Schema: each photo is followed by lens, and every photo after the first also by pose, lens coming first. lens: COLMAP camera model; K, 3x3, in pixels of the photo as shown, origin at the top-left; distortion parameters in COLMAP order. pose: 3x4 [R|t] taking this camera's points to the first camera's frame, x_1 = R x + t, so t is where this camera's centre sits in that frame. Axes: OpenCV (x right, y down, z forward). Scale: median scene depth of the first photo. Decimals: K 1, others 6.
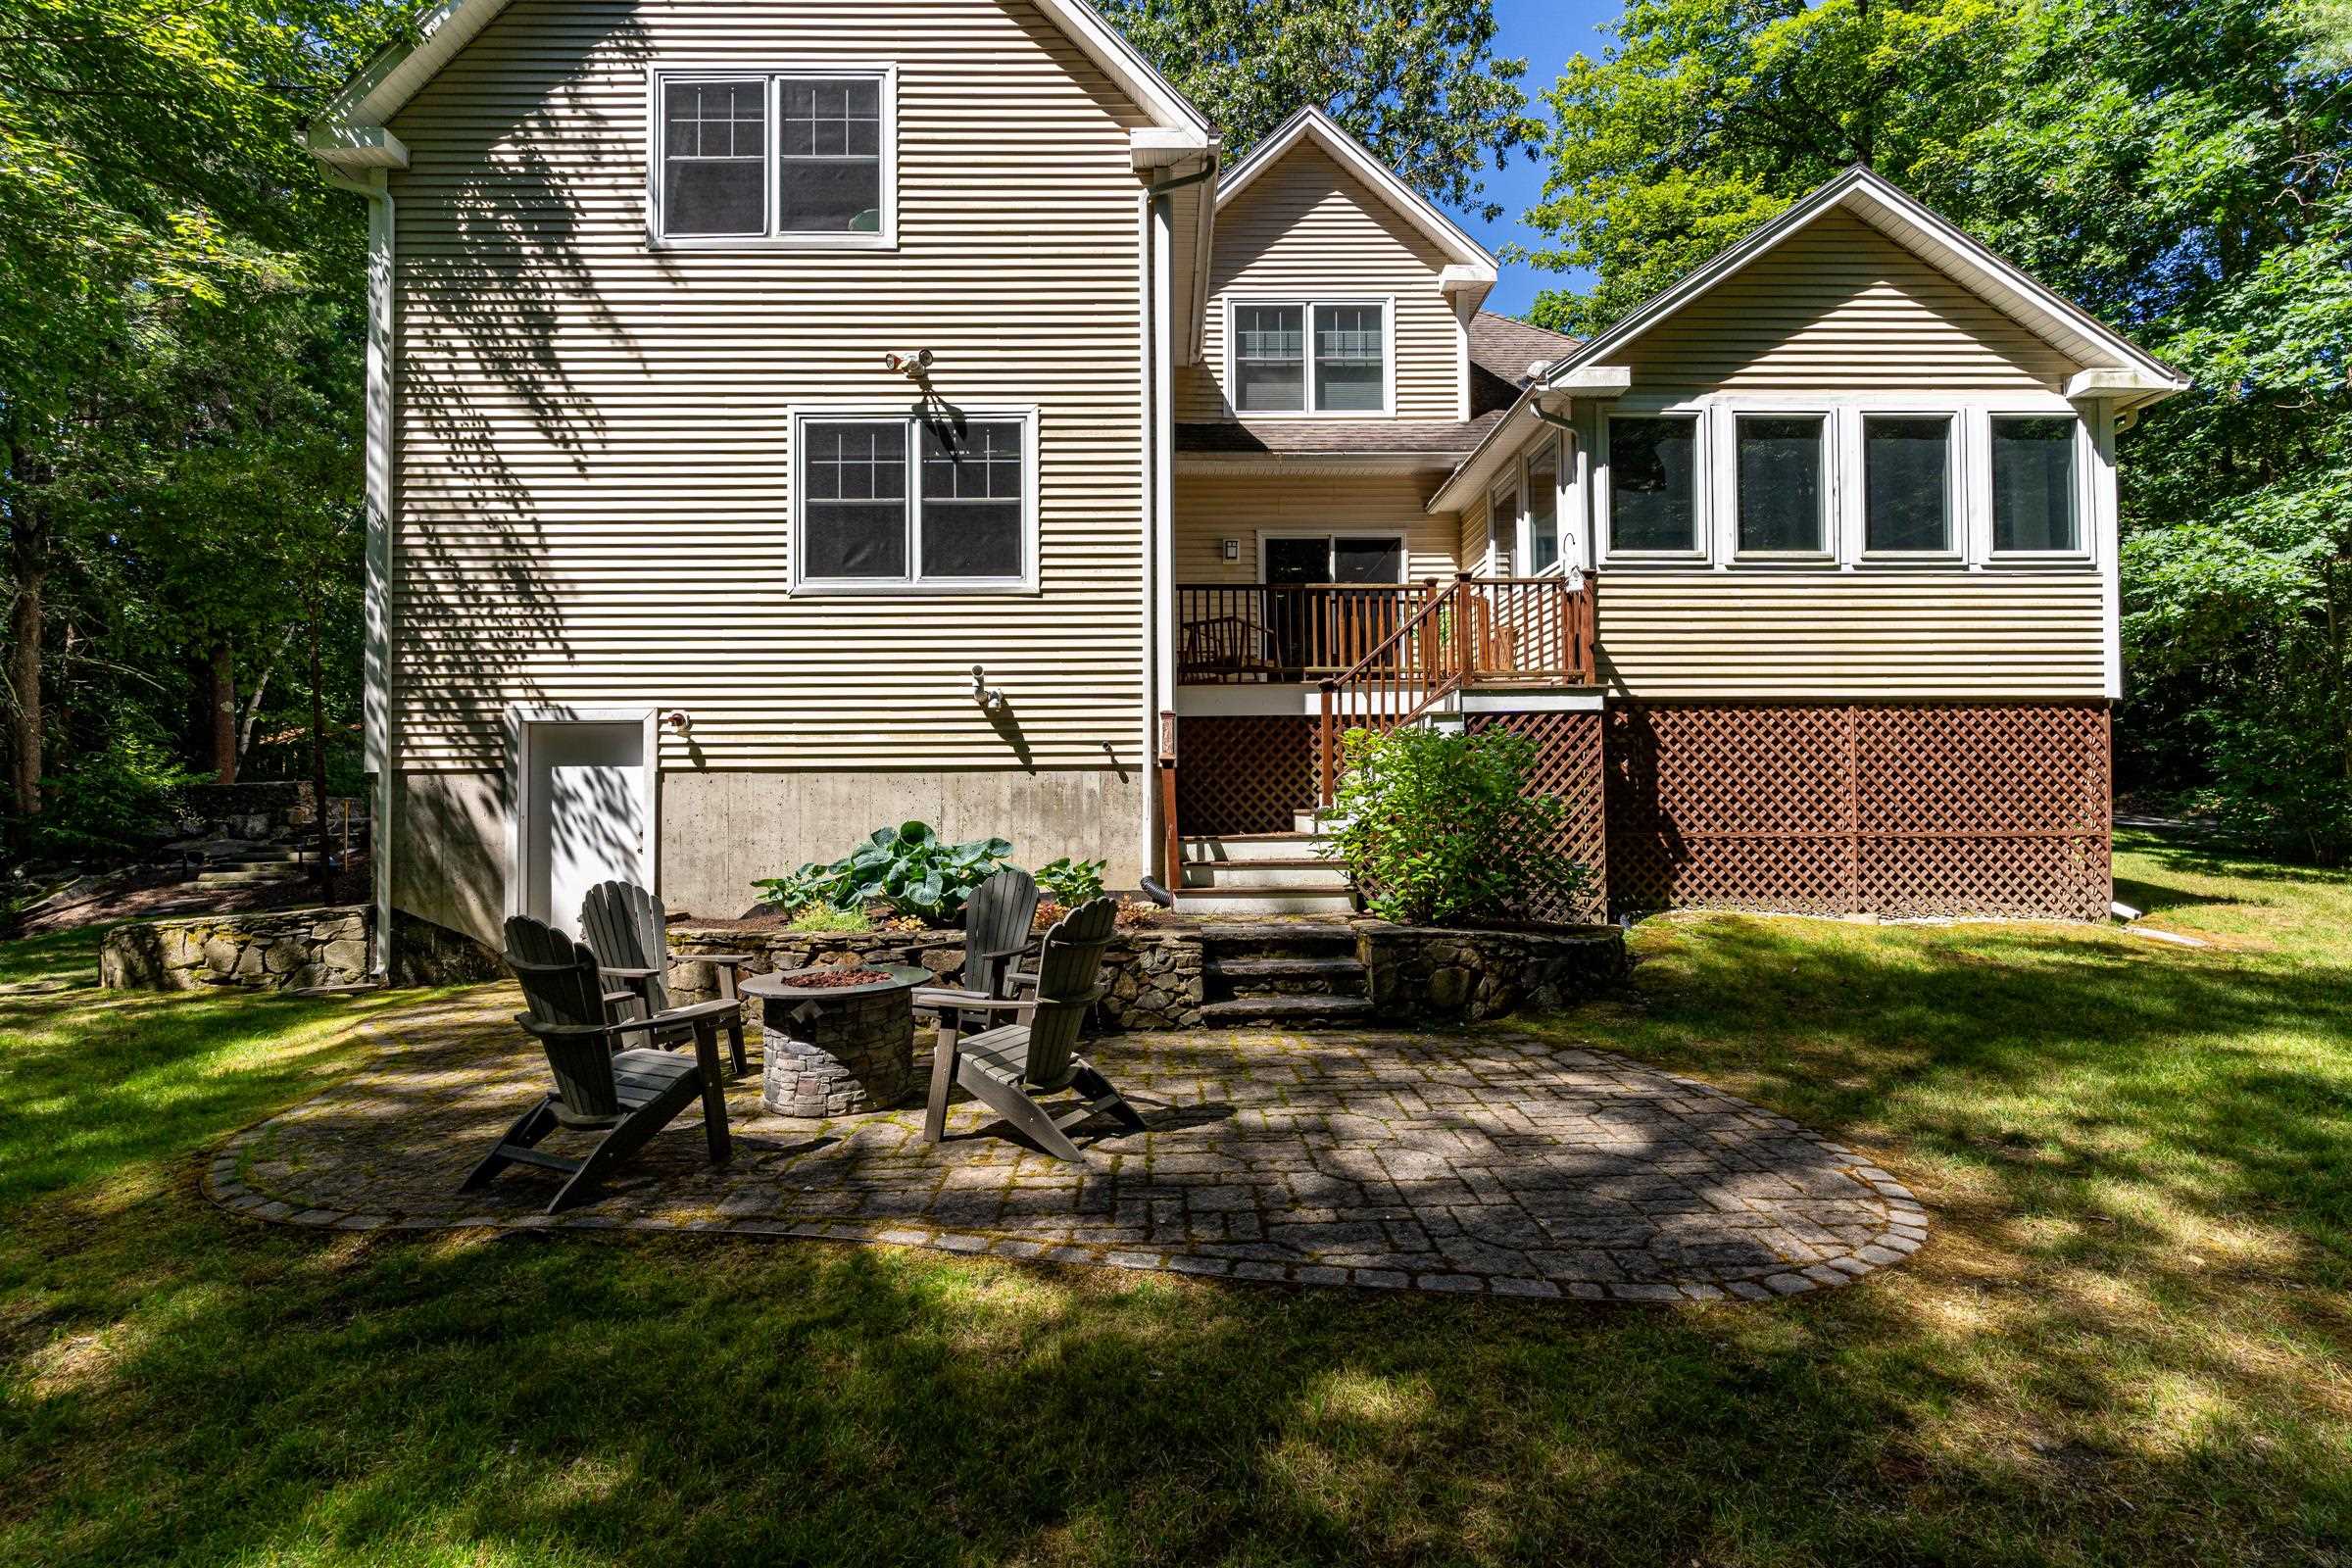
lens RADIAL K [[1107.4, 0, 1176.0], [0, 1107.4, 784.0], [0, 0, 1]] dist [-0.017315, -0.000063]
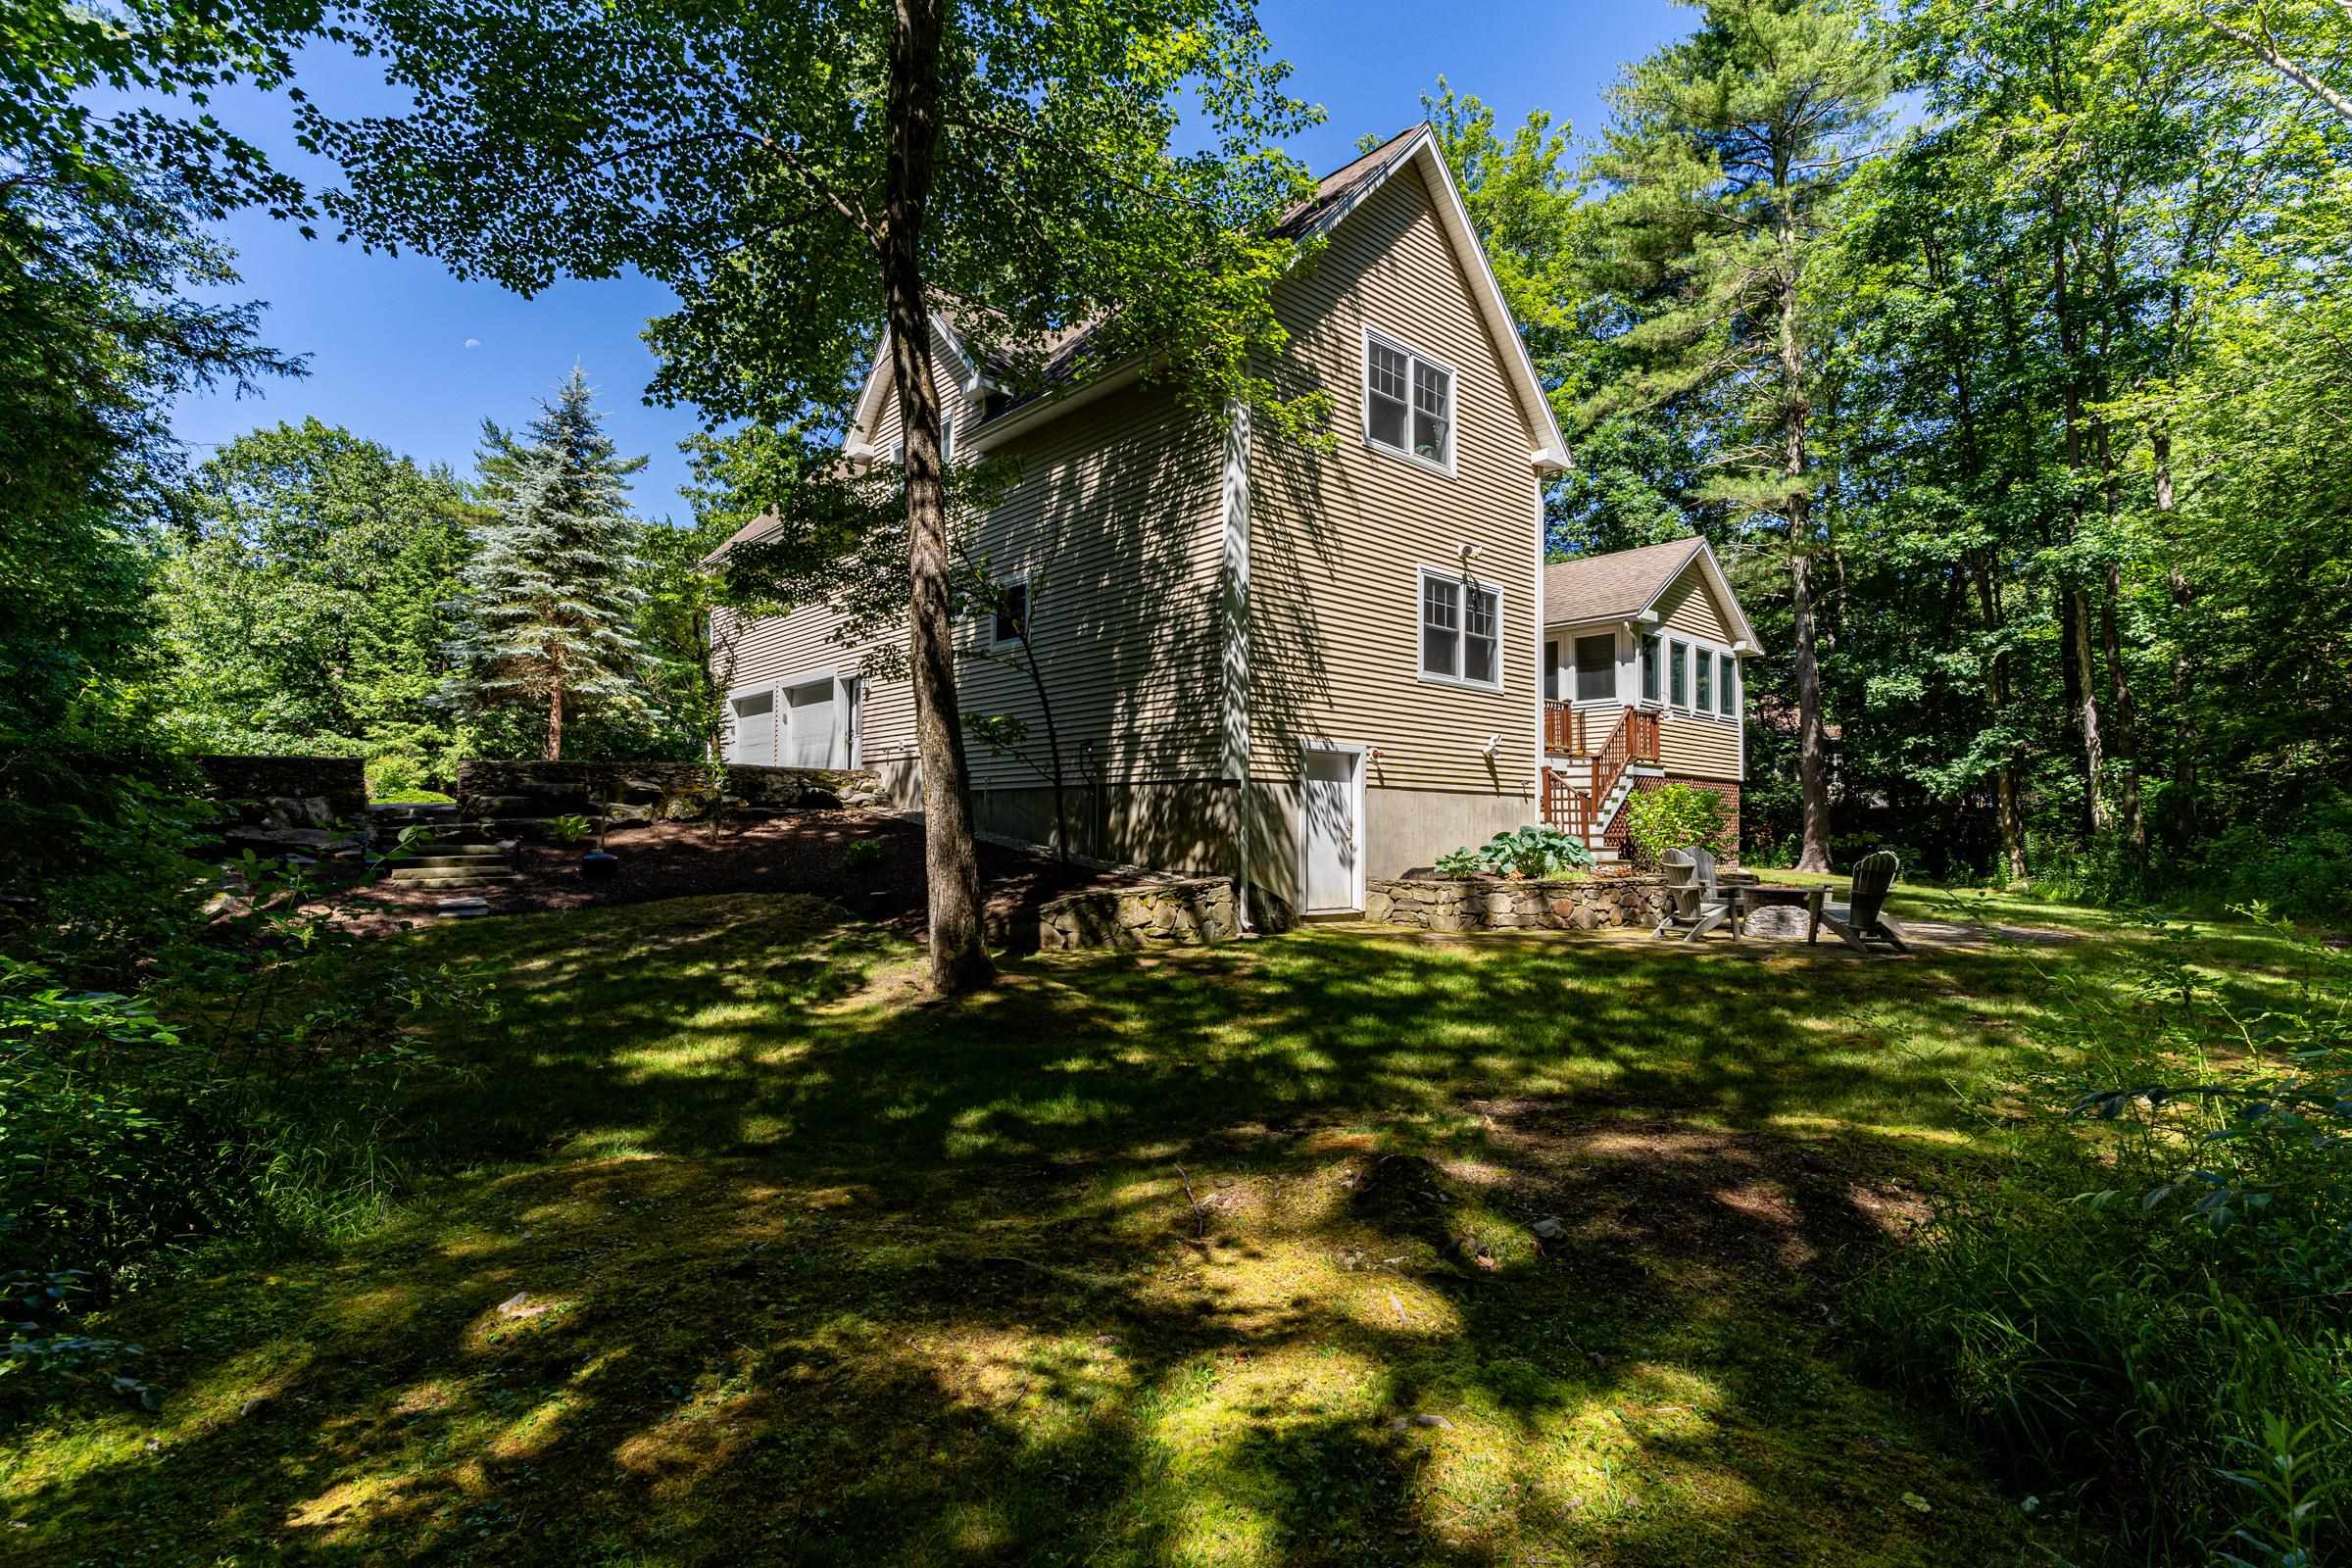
lens RADIAL K [[1107.4, 0, 1176.0], [0, 1107.4, 784.0], [0, 0, 1]] dist [-0.017315, -0.000063]
pose [[0.755425, 0.046810, 0.653561, -1.654287], [-0.033156, 0.998898, -0.033221, 0.045161], [-0.654396, 0.003427, 0.756145, 0.013635]]
